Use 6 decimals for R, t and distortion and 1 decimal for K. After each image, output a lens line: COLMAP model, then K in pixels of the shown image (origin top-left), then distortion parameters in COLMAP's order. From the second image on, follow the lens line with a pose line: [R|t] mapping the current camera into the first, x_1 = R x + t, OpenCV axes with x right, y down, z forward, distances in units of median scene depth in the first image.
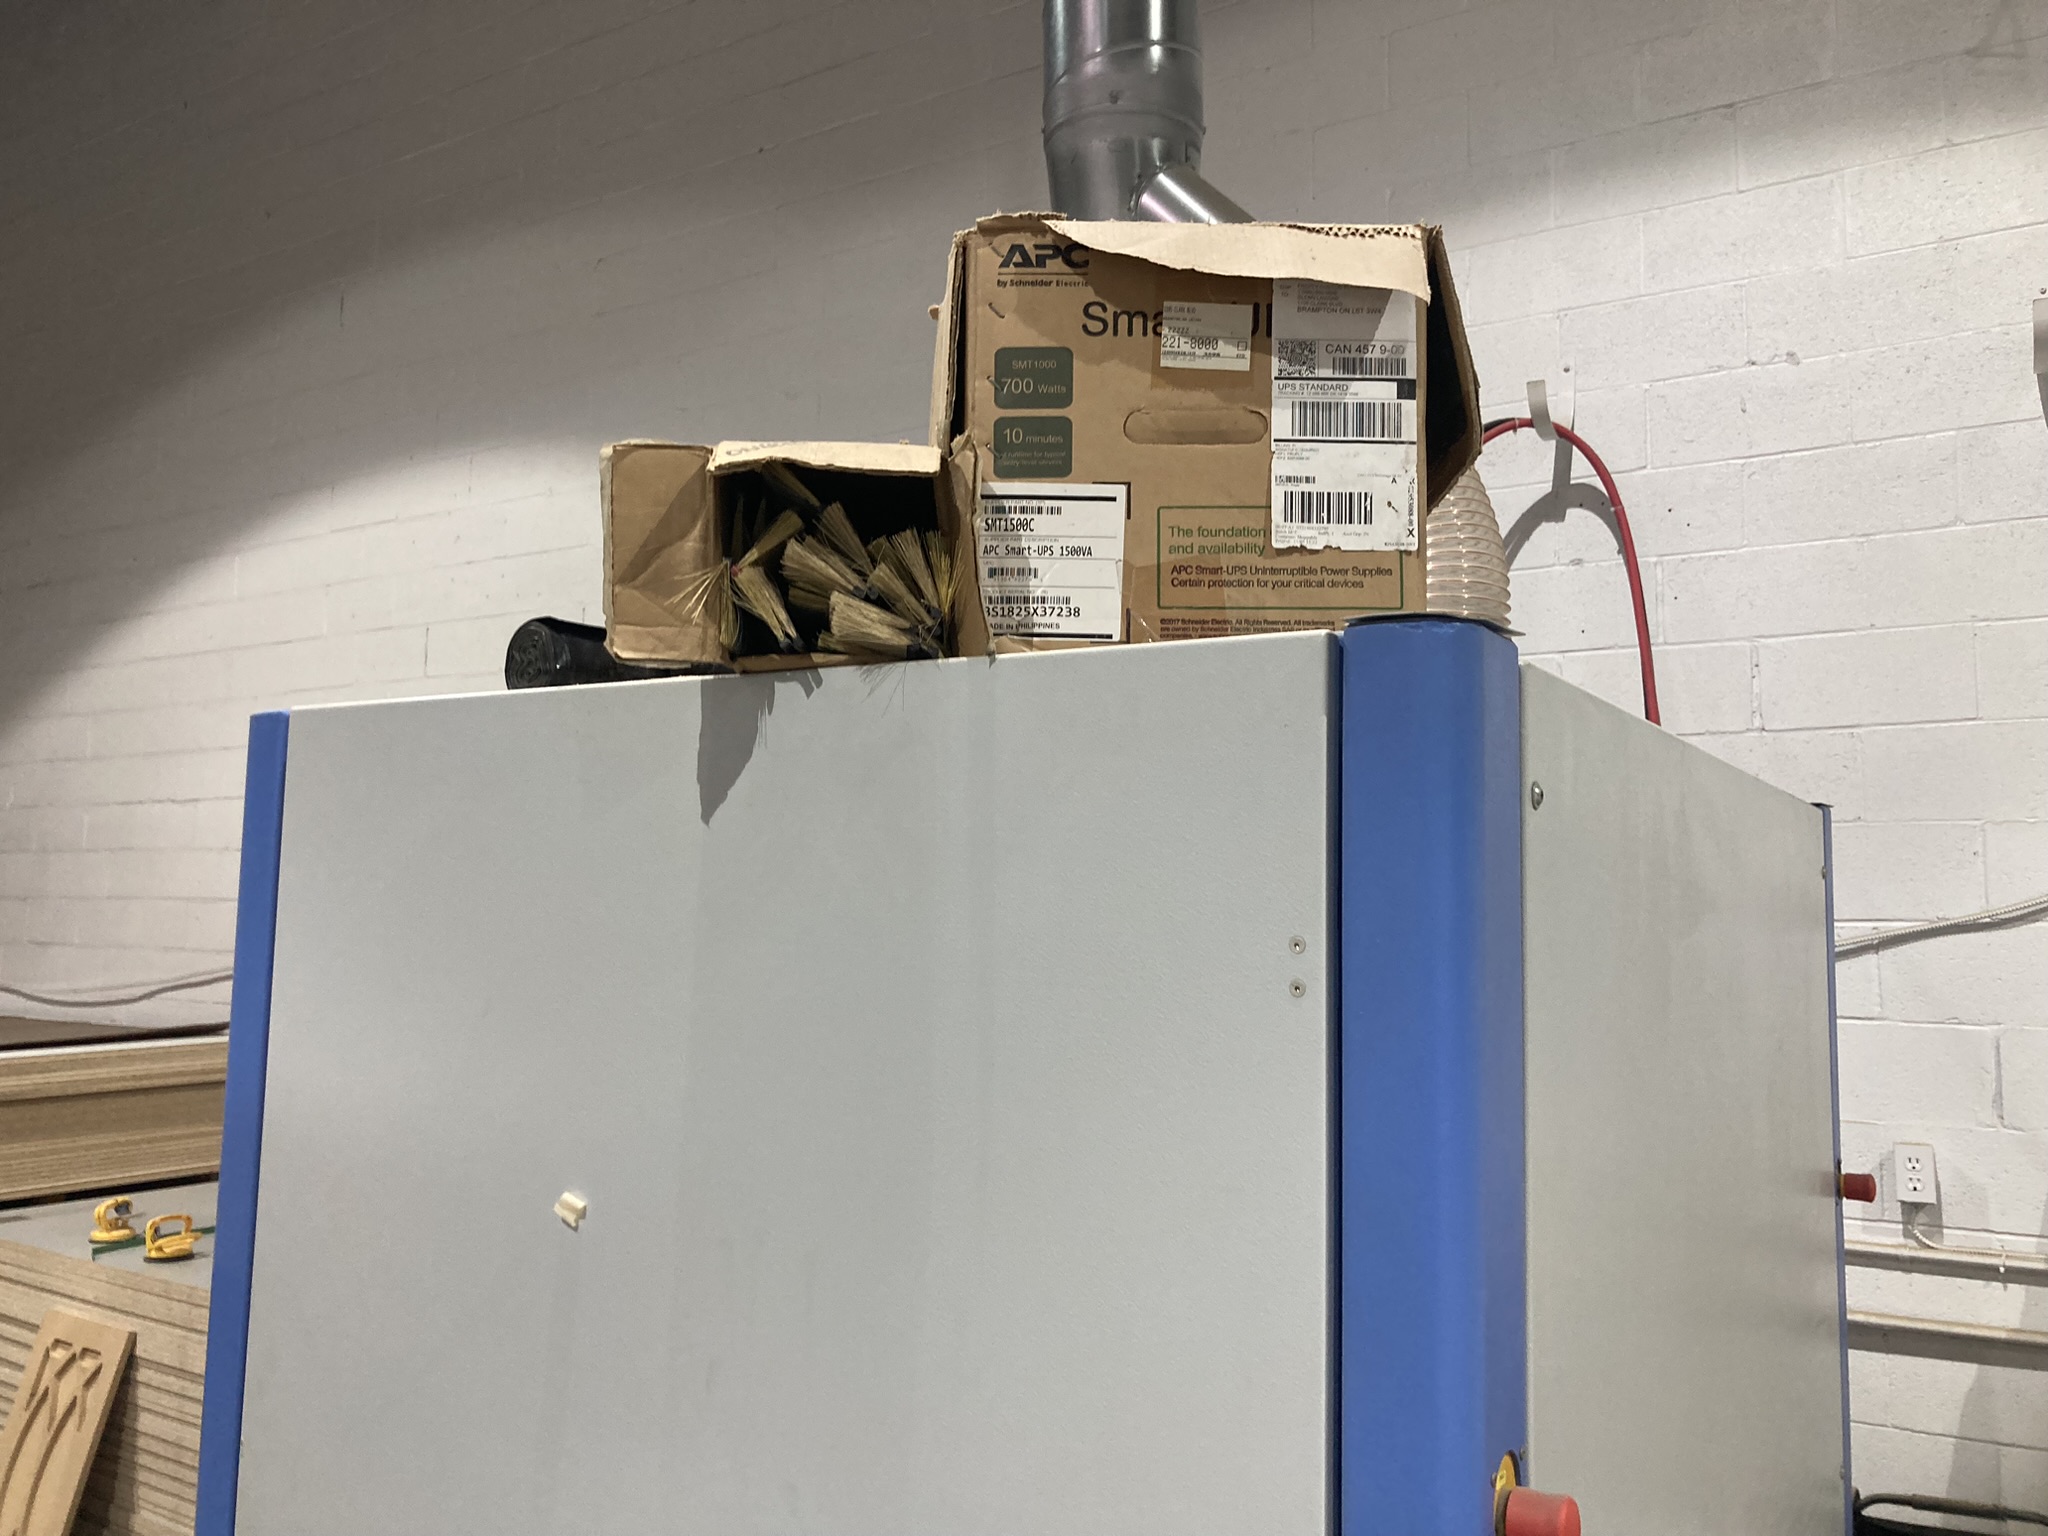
lens RADIAL K [[1699.2, 0, 991.6], [0, 1699.2, 766.3], [0, 0, 1]] dist [0.005182, -0.004816]
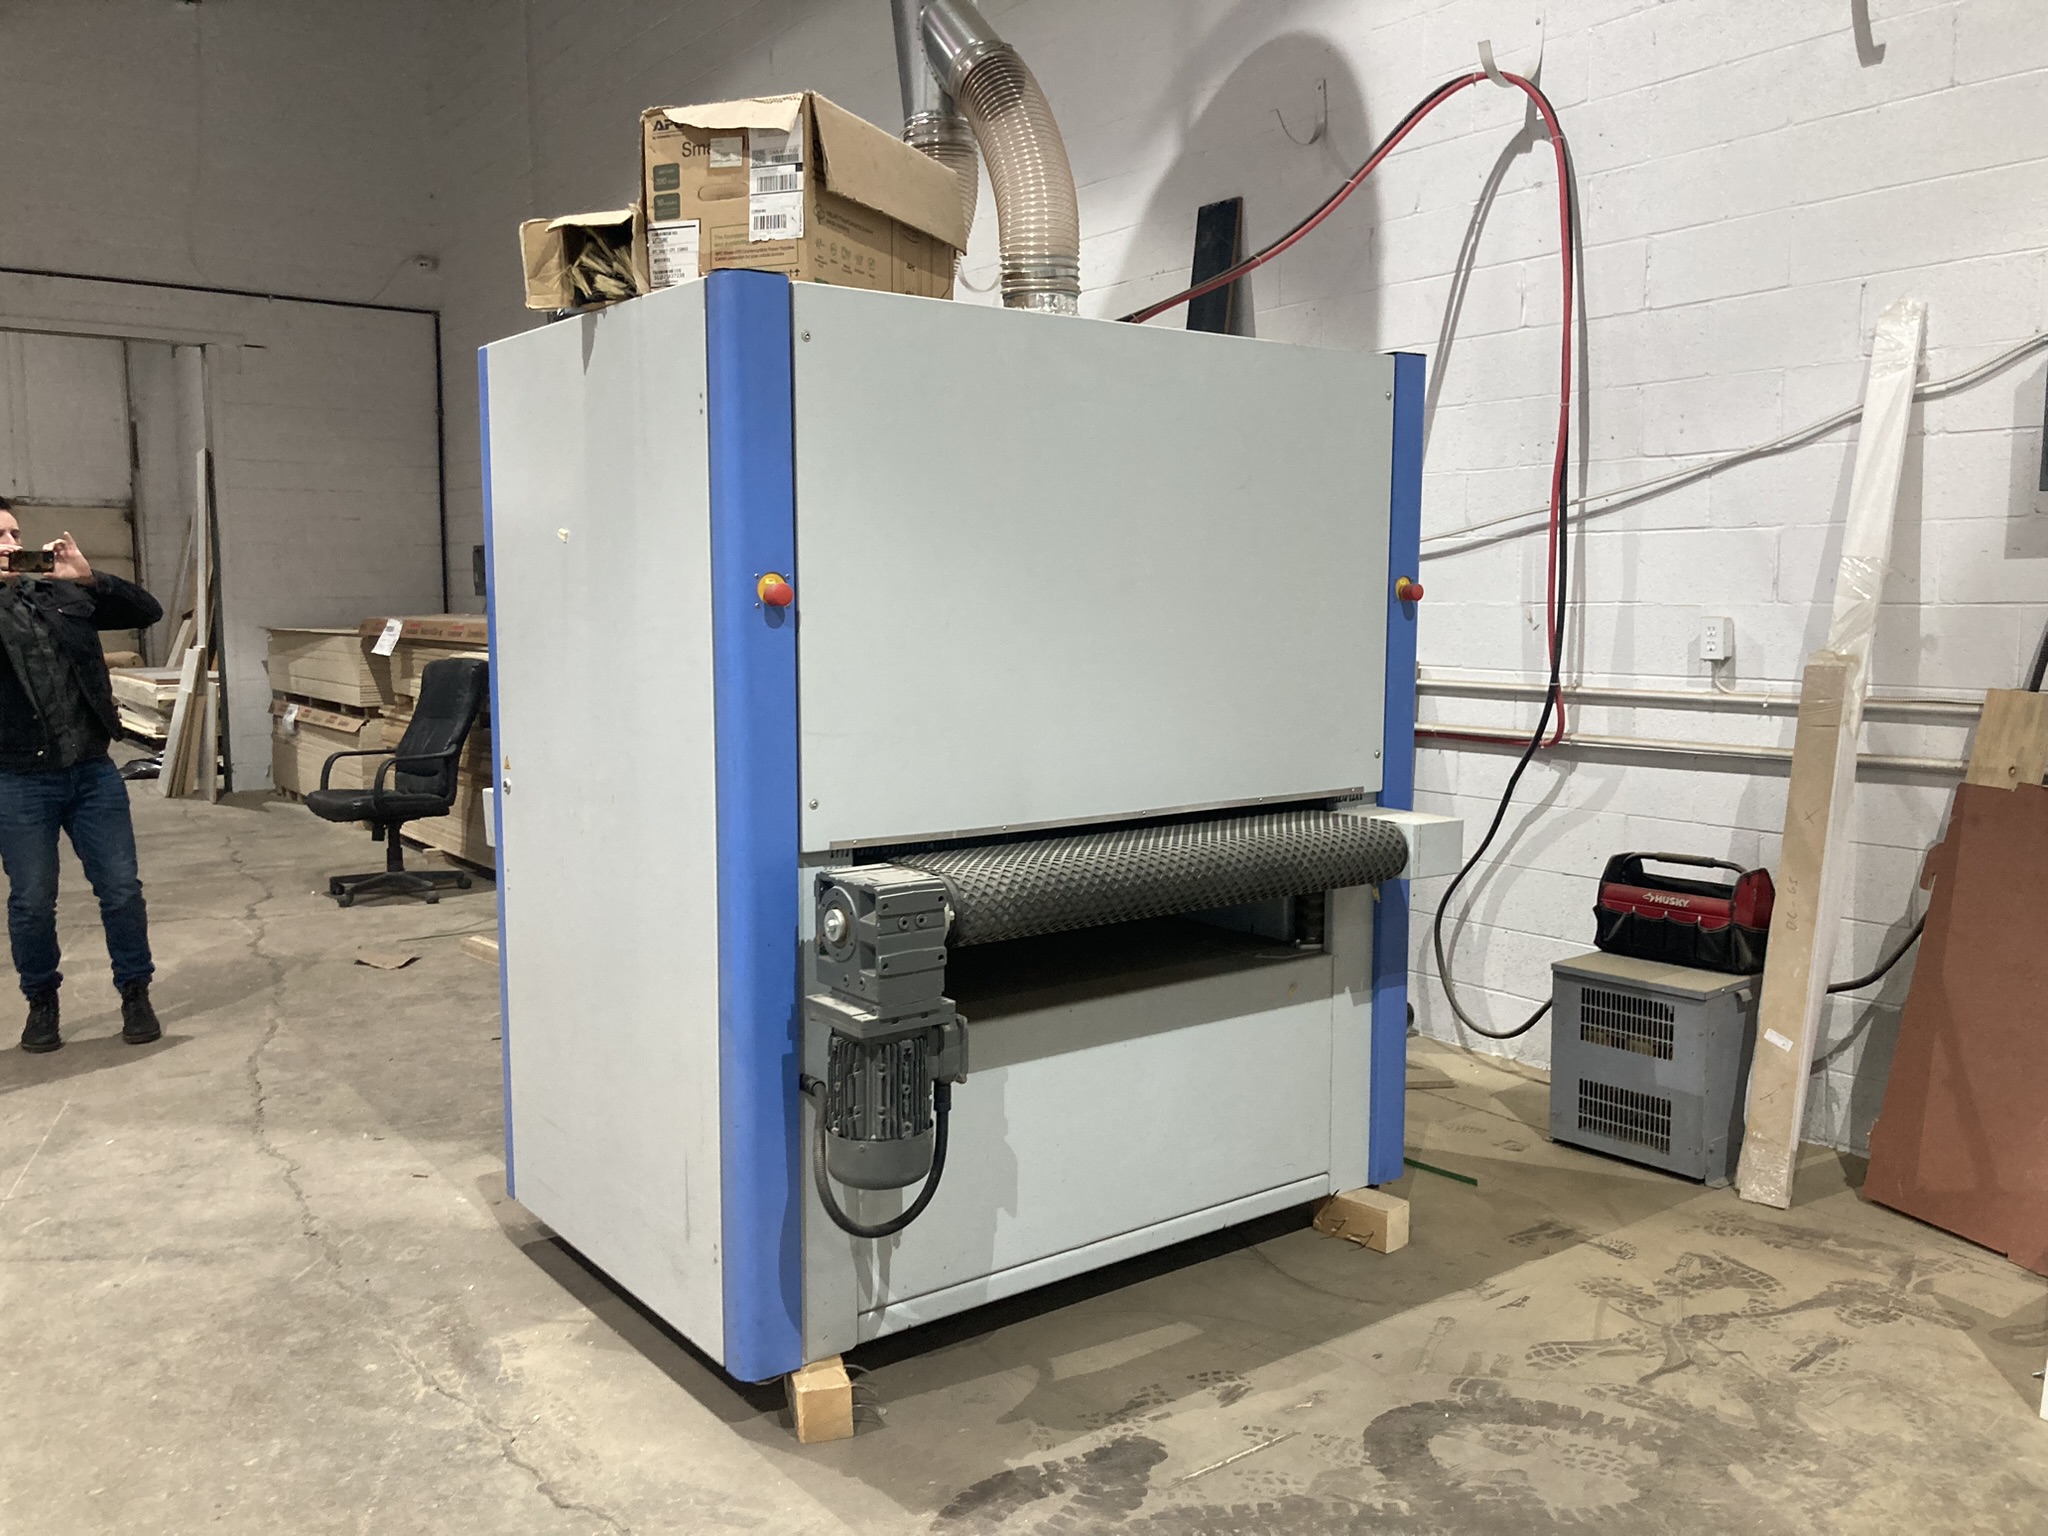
lens RADIAL K [[1679.3, 0, 1013.6], [0, 1679.3, 774.6], [0, 0, 1]] dist [0.006616, 0.005086]
pose [[0.941524, 0.016864, -0.336524, 1.338239], [0.049685, 0.980881, 0.188162, 0.187823], [0.333263, -0.193879, 0.922684, -1.253378]]
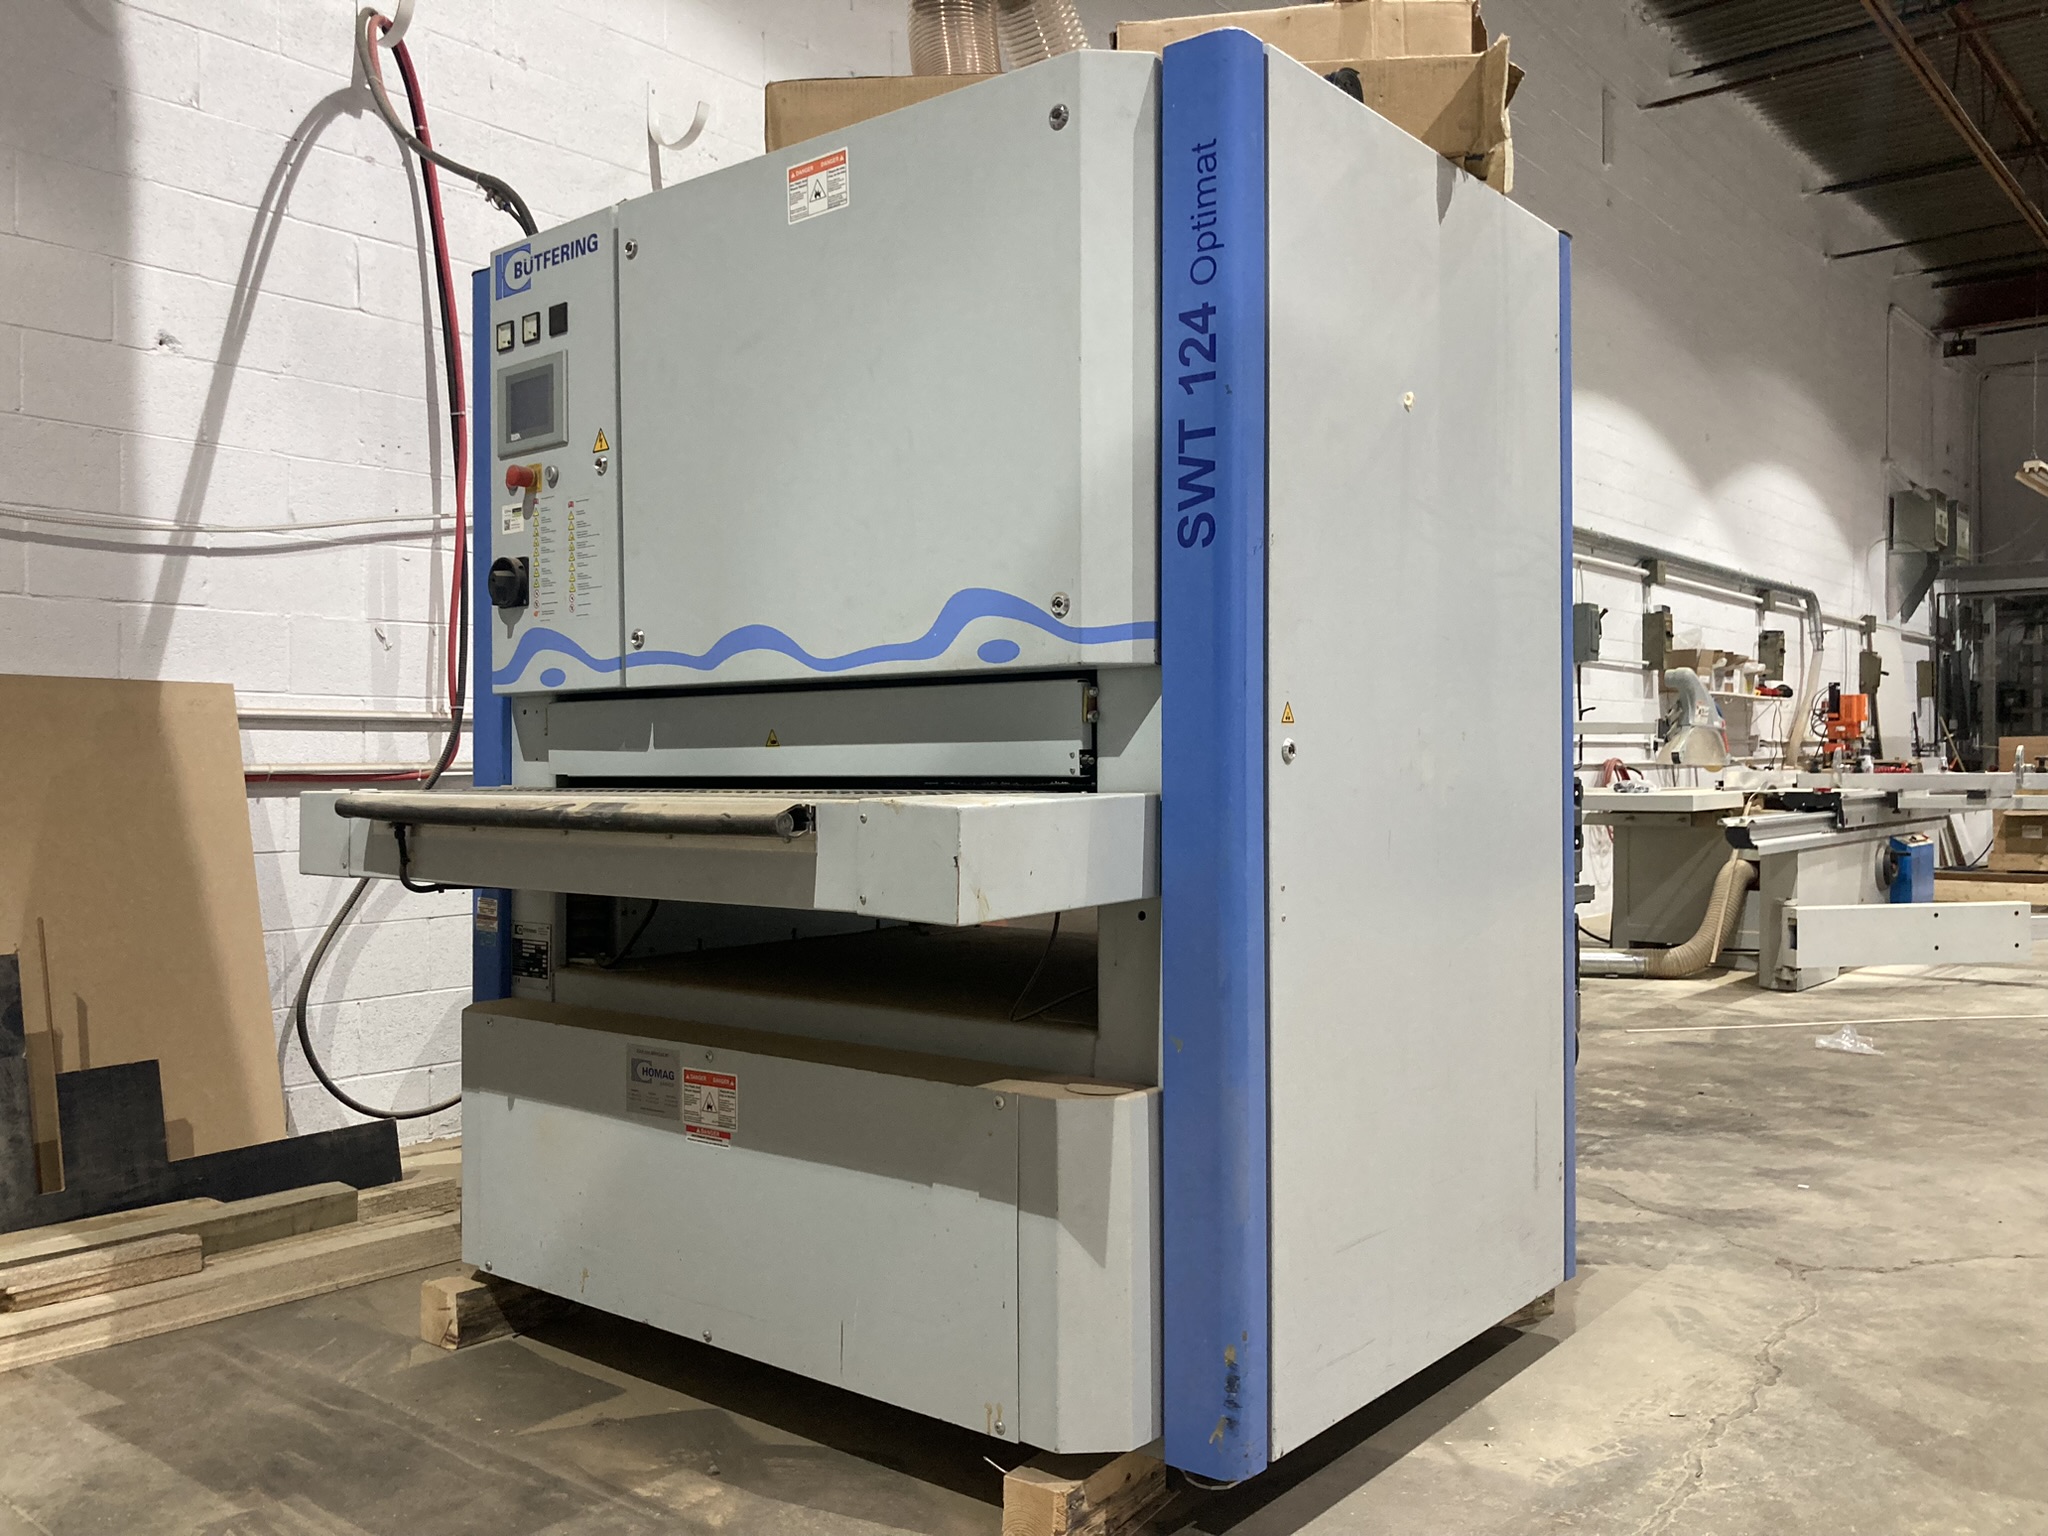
lens RADIAL K [[1674.9, 0, 1017.3], [0, 1674.9, 765.4], [0, 0, 1]] dist [0.016460, 0.000963]
pose [[0.098982, -0.015494, 0.994969, -2.482041], [-0.086460, 0.995964, 0.024110, 0.736373], [-0.991326, -0.088412, 0.097243, 1.379431]]
